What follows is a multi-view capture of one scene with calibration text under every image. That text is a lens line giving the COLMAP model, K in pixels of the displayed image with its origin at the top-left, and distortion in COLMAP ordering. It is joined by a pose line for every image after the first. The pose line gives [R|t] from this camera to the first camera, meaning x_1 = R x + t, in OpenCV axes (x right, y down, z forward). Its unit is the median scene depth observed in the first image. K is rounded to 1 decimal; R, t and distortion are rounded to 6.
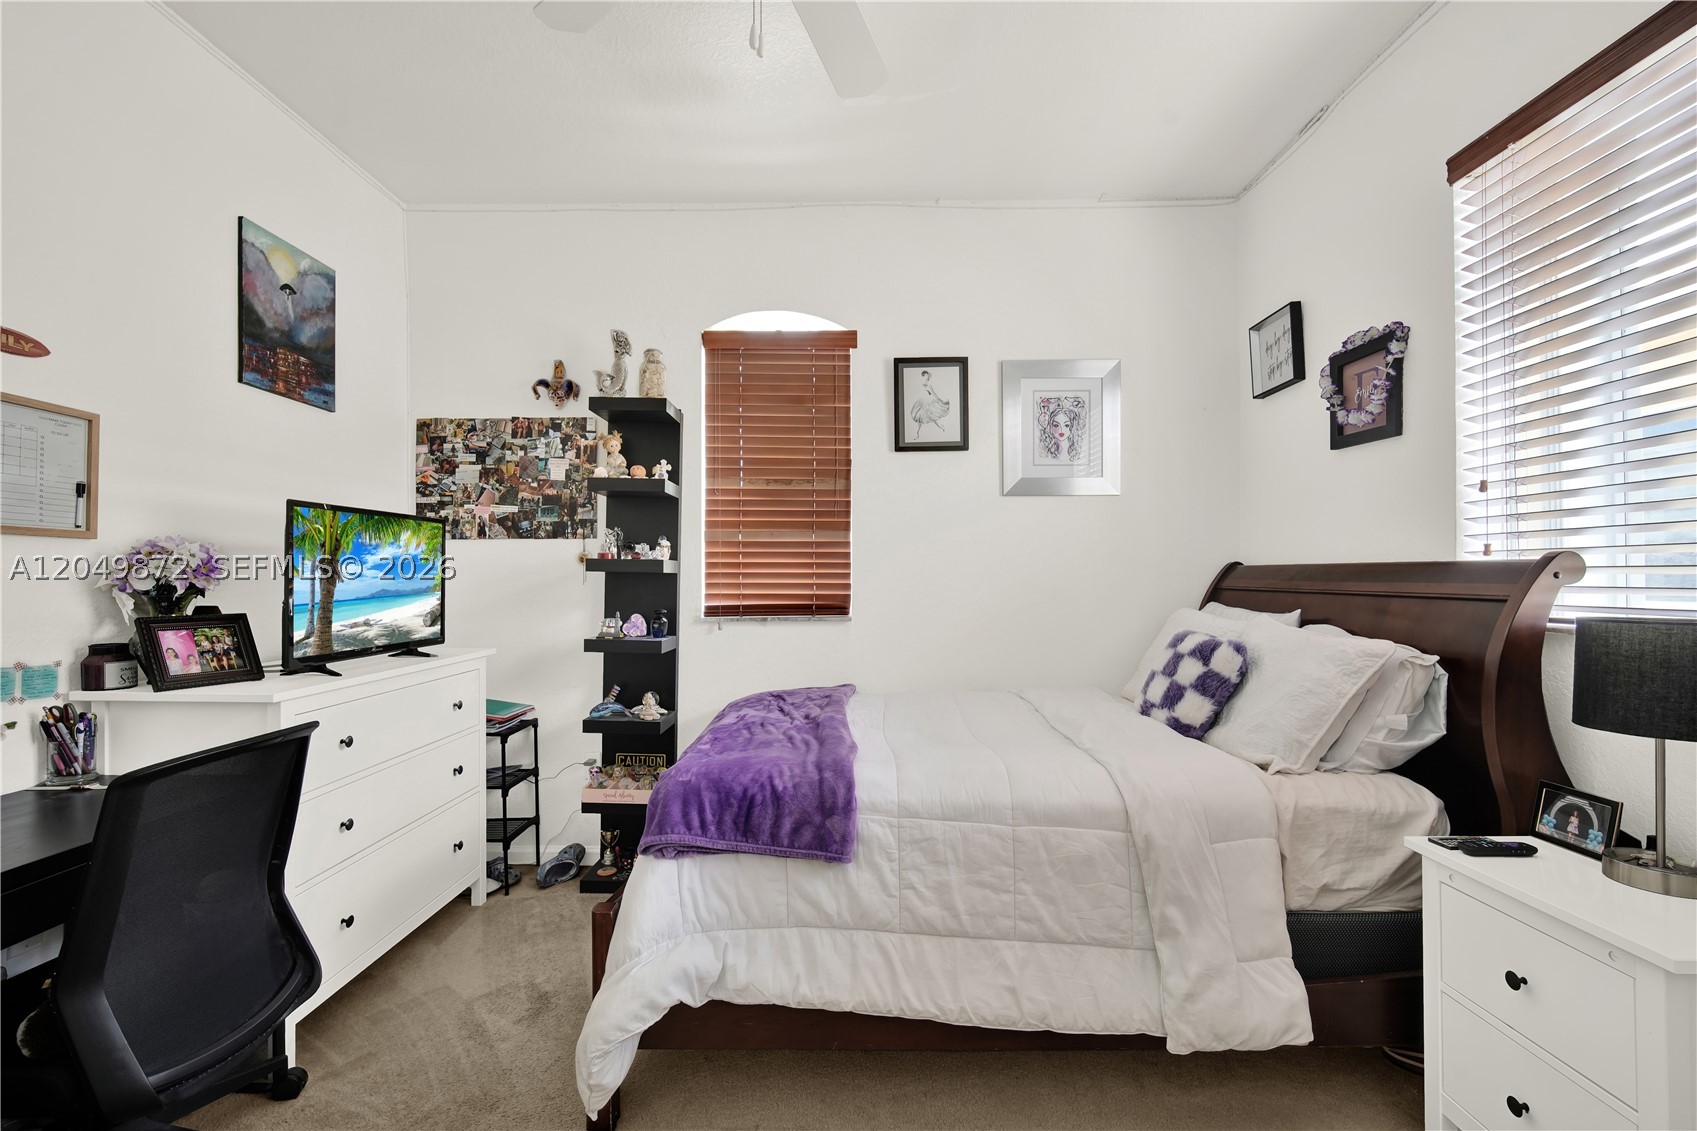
lens RADIAL K [[744.9, 0, 849.2], [0, 744.9, 576.6], [0, 0, 1]] dist [-0.008843, 0.002474]
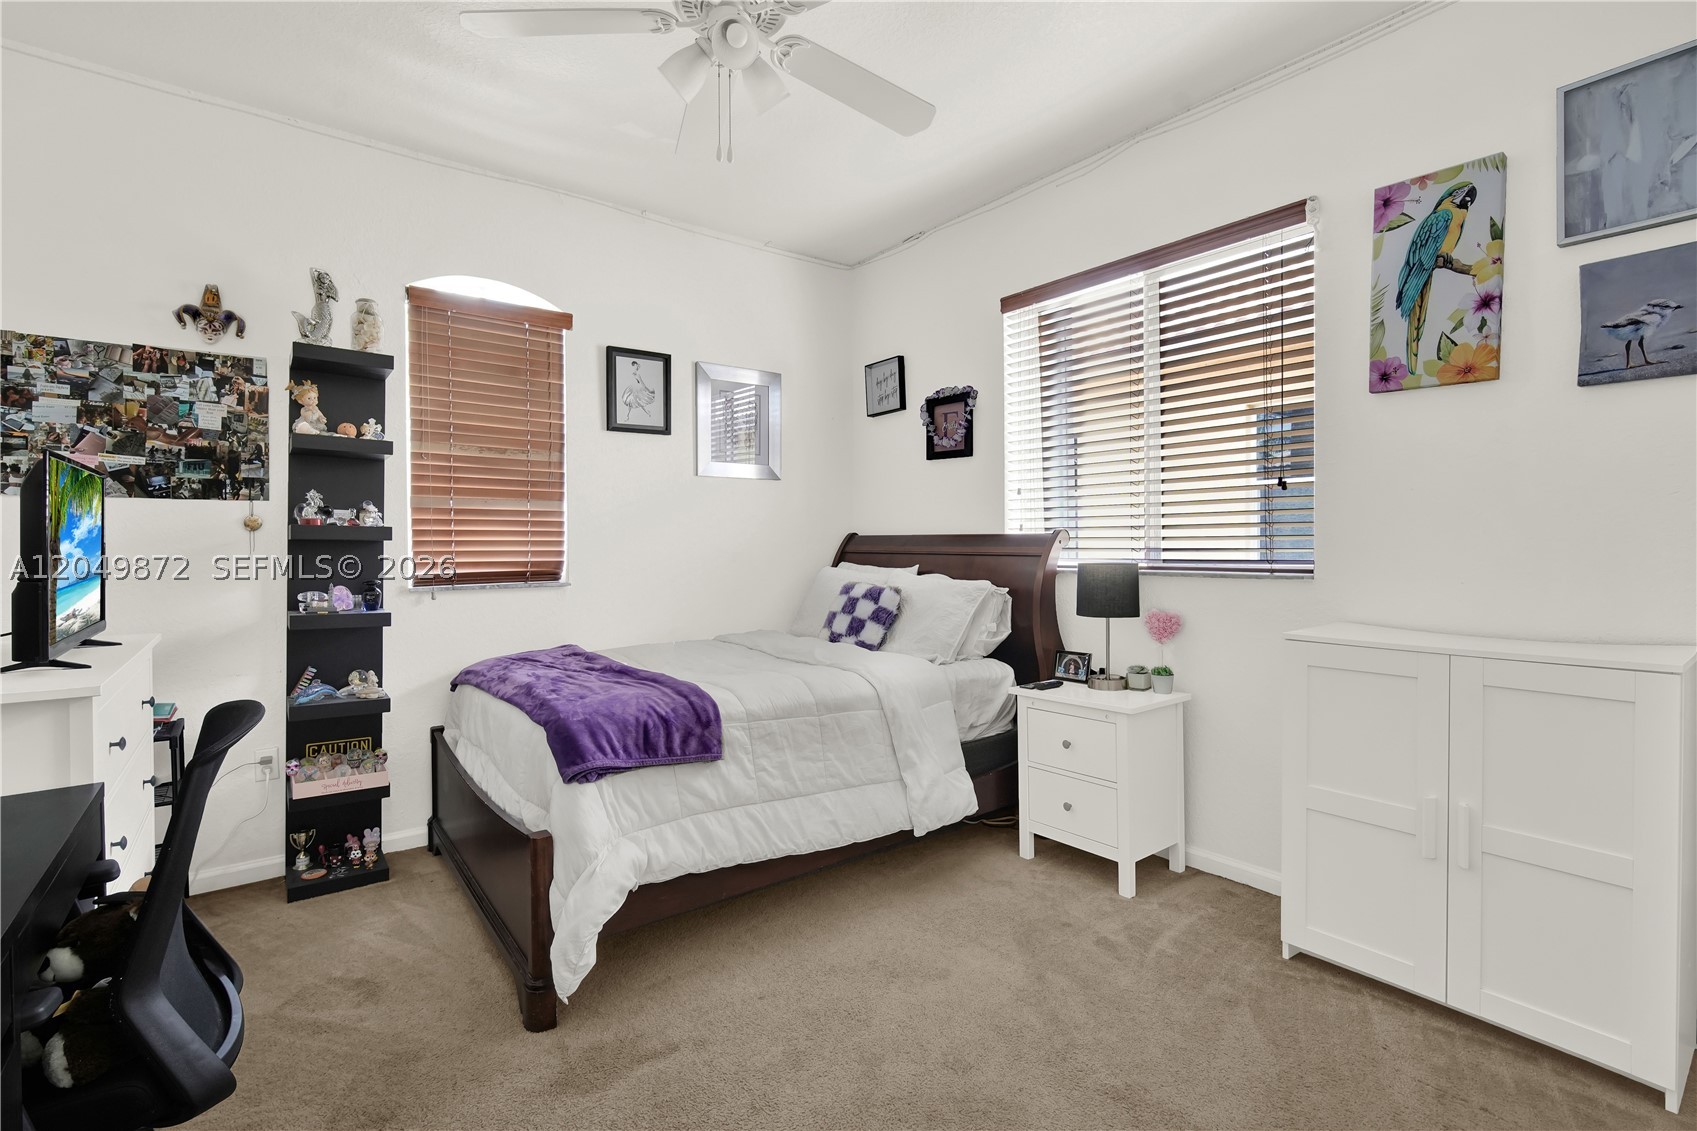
lens RADIAL K [[744.9, 0, 862.3], [0, 744.9, 552.3], [0, 0, 1]] dist [-0.008843, 0.002474]
pose [[0.787841, -0.009272, 0.615809, -0.417162], [0.003197, 0.999935, 0.010965, 0.001615], [-0.615870, -0.006670, 0.787820, -0.129916]]
